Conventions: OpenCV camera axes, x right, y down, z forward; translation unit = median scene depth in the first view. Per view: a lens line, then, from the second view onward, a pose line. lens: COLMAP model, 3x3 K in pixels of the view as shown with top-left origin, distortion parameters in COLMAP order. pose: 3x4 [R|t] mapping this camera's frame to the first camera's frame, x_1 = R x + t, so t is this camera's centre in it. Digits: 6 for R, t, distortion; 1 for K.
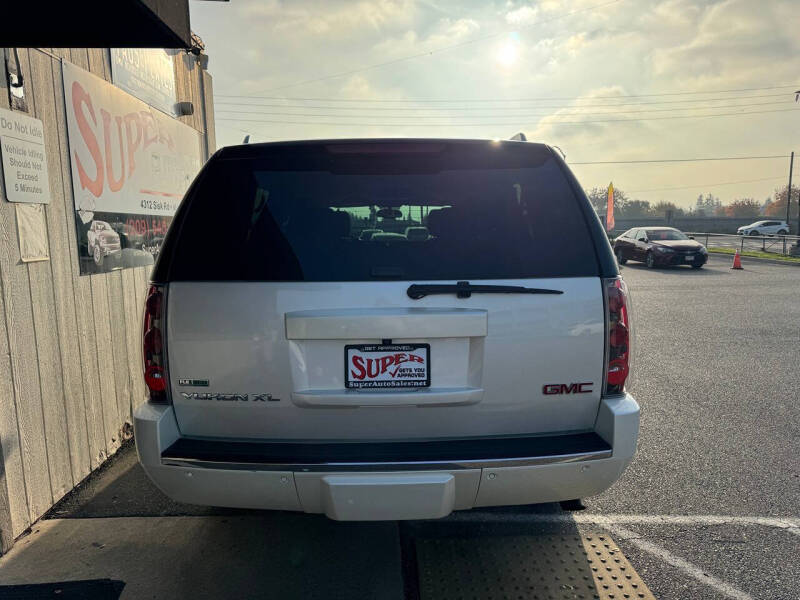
lens RADIAL K [[599.5, 0, 398.5], [0, 599.5, 308.0], [0, 0, 1]] dist [0.016309, -0.021424]
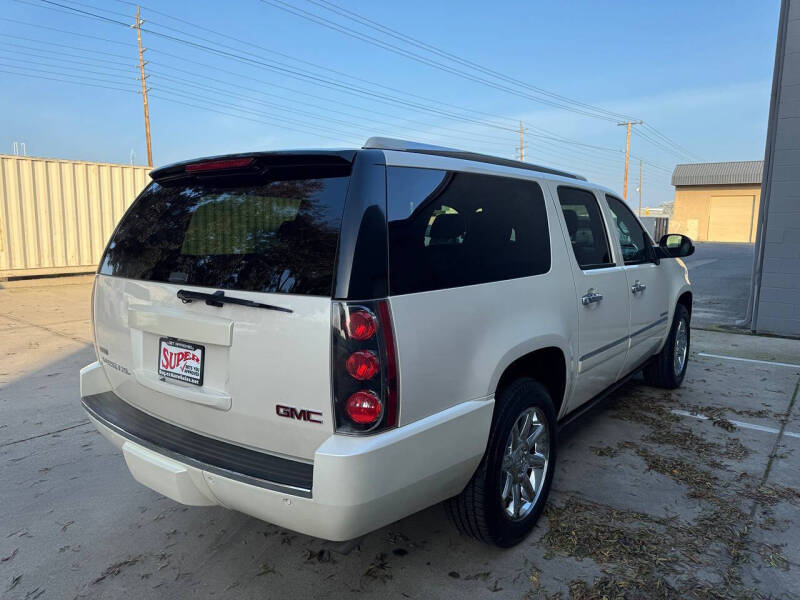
lens RADIAL K [[599.5, 0, 414.6], [0, 599.5, 294.8], [0, 0, 1]] dist [0.016309, -0.021424]
pose [[0.795586, 0.084795, -0.599878, 0.992781], [-0.081348, 0.996142, 0.032922, -0.098609], [0.600355, 0.022606, 0.799414, 0.363037]]
